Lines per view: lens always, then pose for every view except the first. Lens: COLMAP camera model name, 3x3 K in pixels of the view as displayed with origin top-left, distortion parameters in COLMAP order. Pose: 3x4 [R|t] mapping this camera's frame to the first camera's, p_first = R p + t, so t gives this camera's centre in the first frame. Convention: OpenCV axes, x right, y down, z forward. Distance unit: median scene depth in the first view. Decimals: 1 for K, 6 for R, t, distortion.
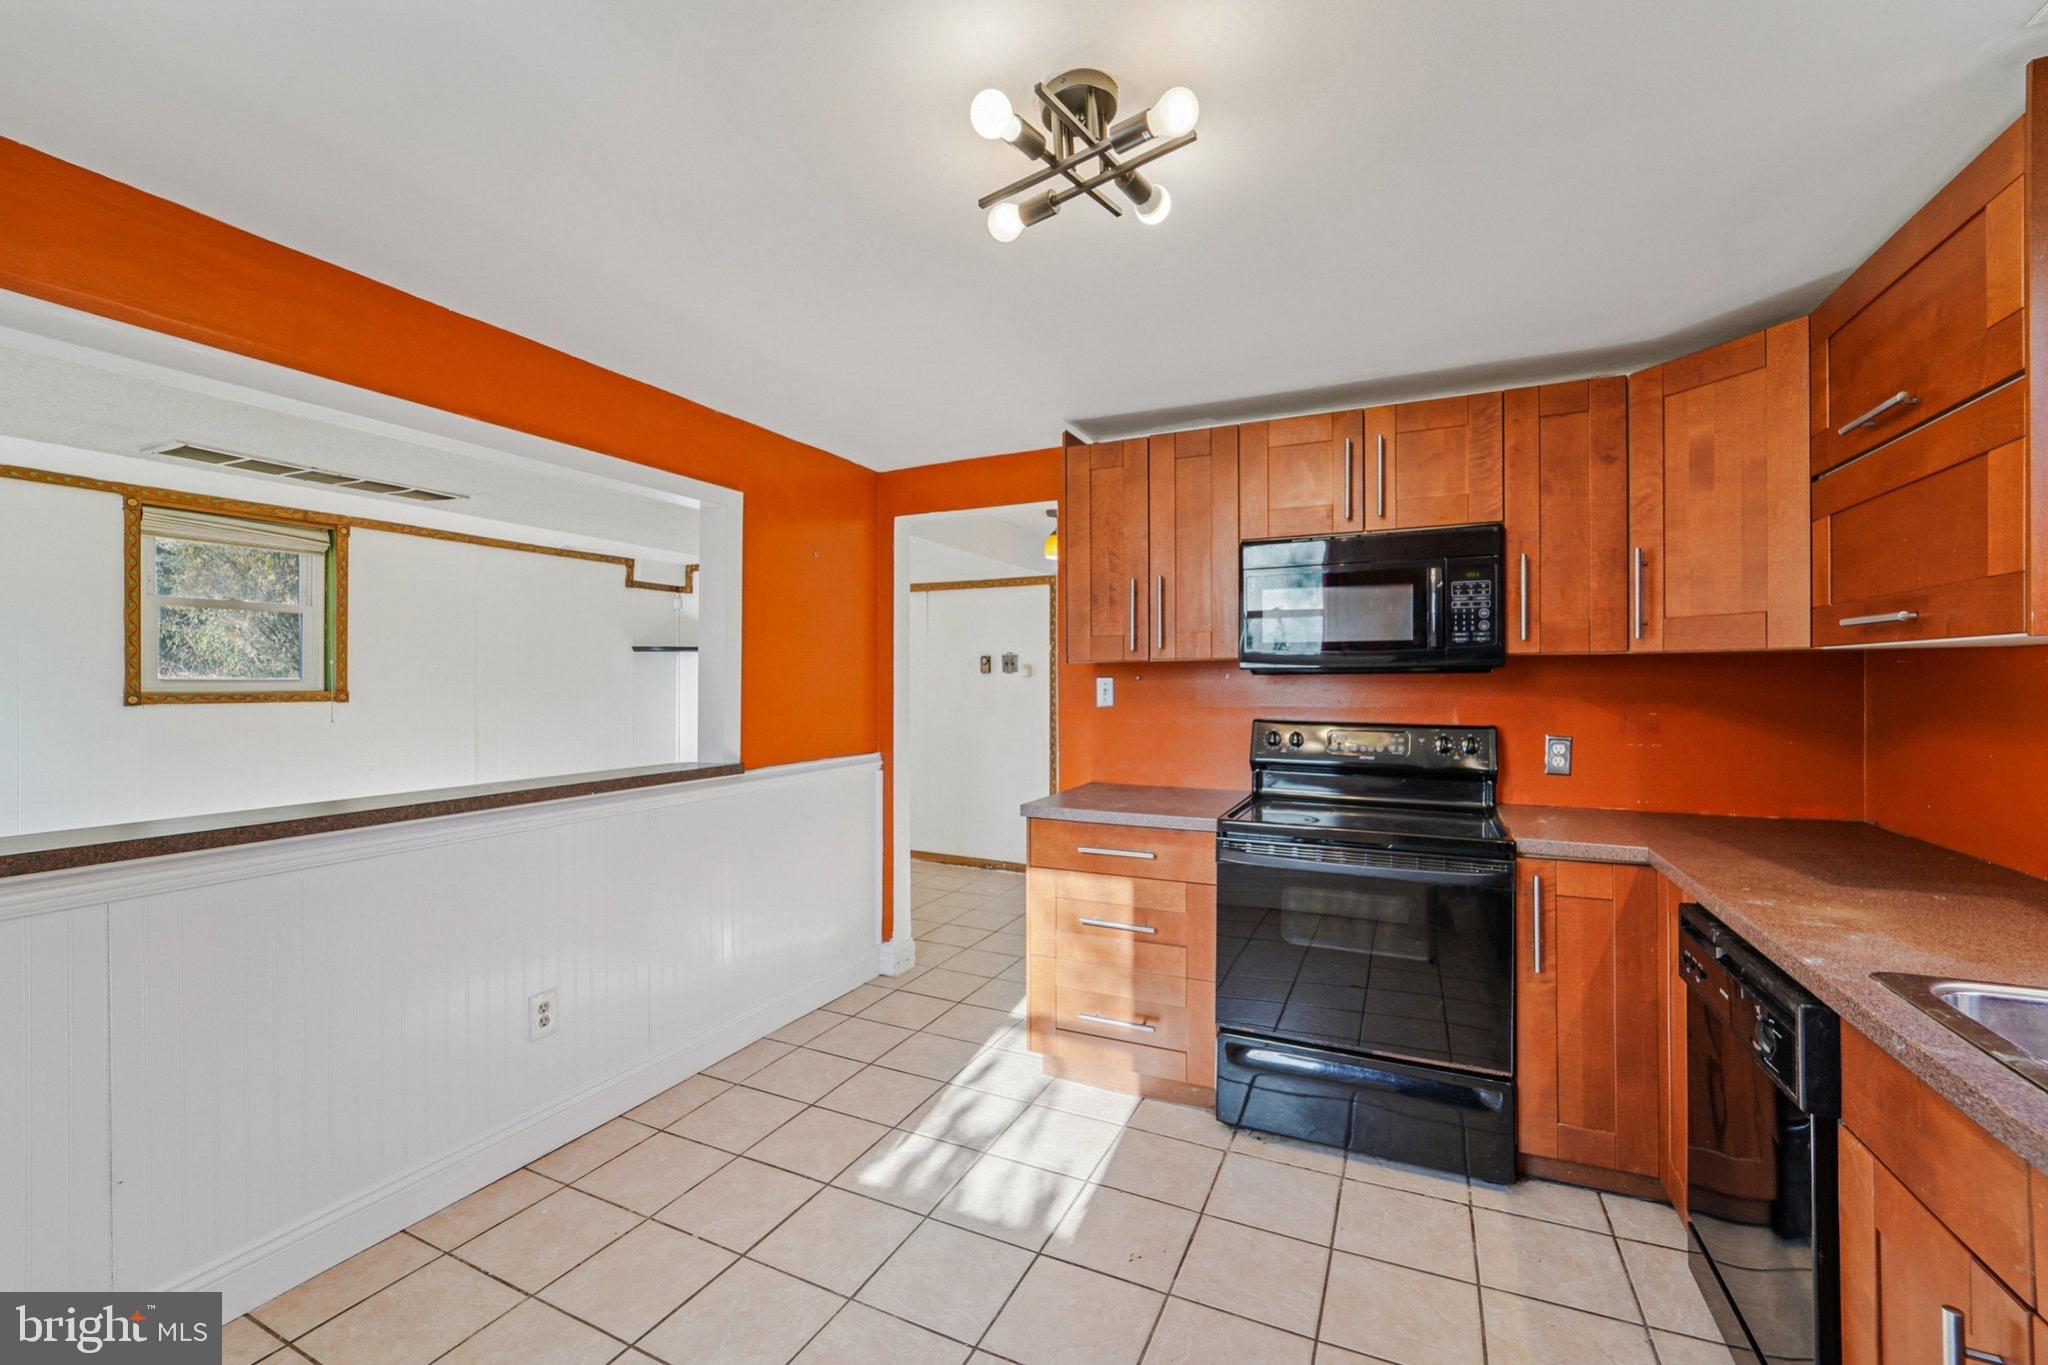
lens RADIAL K [[840.7, 0, 1039.2], [0, 840.7, 688.2], [0, 0, 1]] dist [-0.013020, -0.000684]
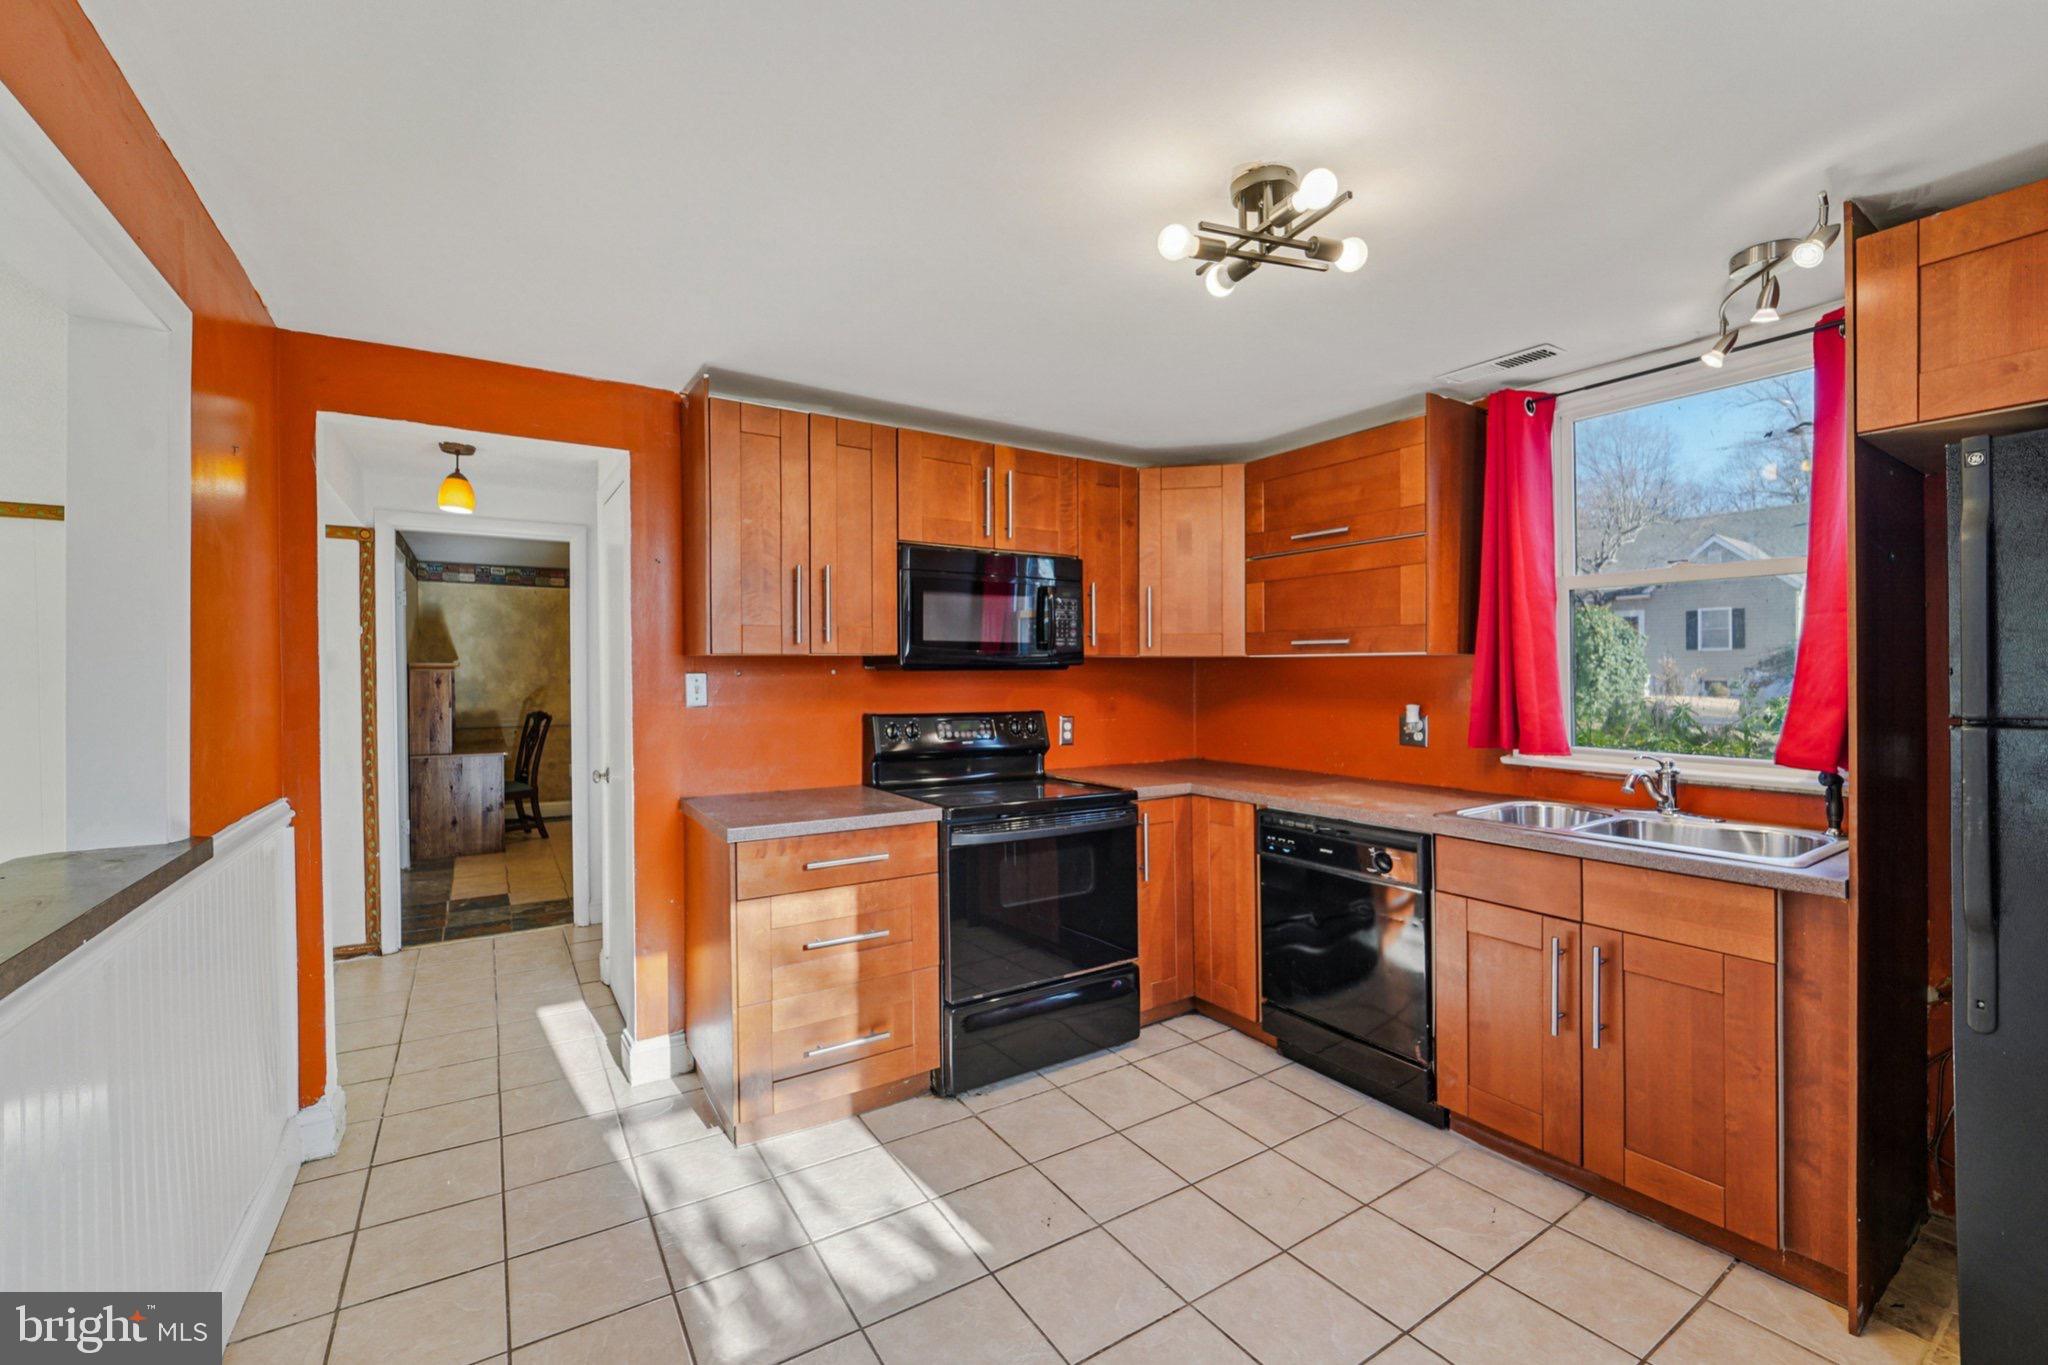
lens RADIAL K [[840.7, 0, 1019.1], [0, 840.7, 681.4], [0, 0, 1]] dist [-0.013020, -0.000684]
pose [[0.537215, -0.007407, 0.843413, -0.585745], [0.010013, 0.999947, 0.002403, -0.003855], [-0.843386, 0.007154, 0.537261, 0.336956]]
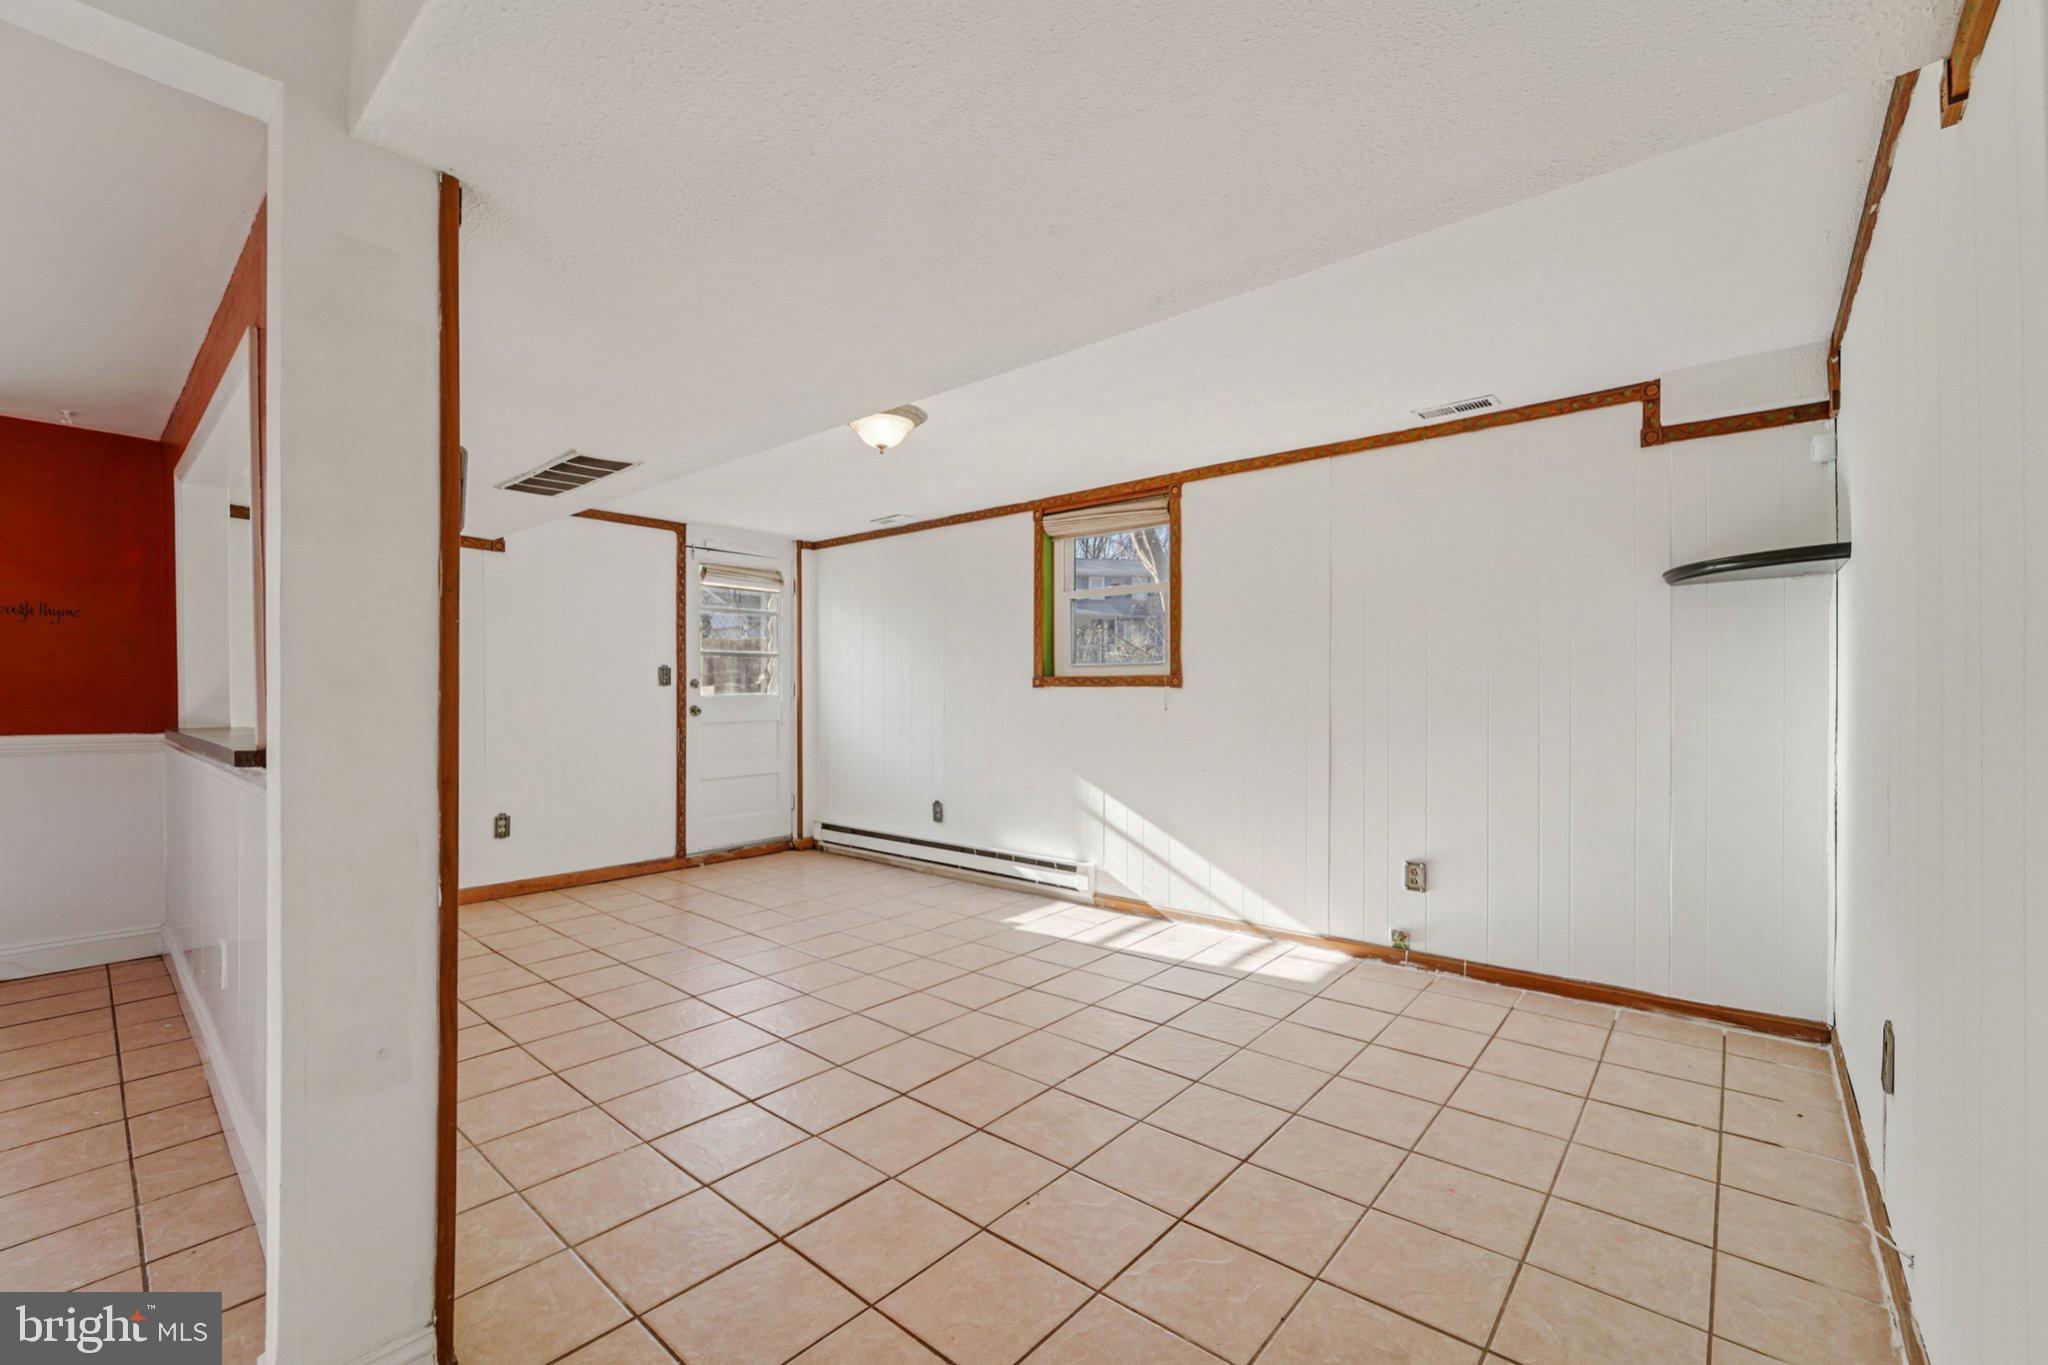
lens RADIAL K [[840.7, 0, 1034.1], [0, 840.7, 694.4], [0, 0, 1]] dist [-0.013020, -0.000684]
pose [[-0.283403, 0.003801, -0.958993, 0.091783], [-0.010548, 0.999919, 0.007080, 0.035581], [0.958943, 0.012122, -0.283341, 2.021783]]
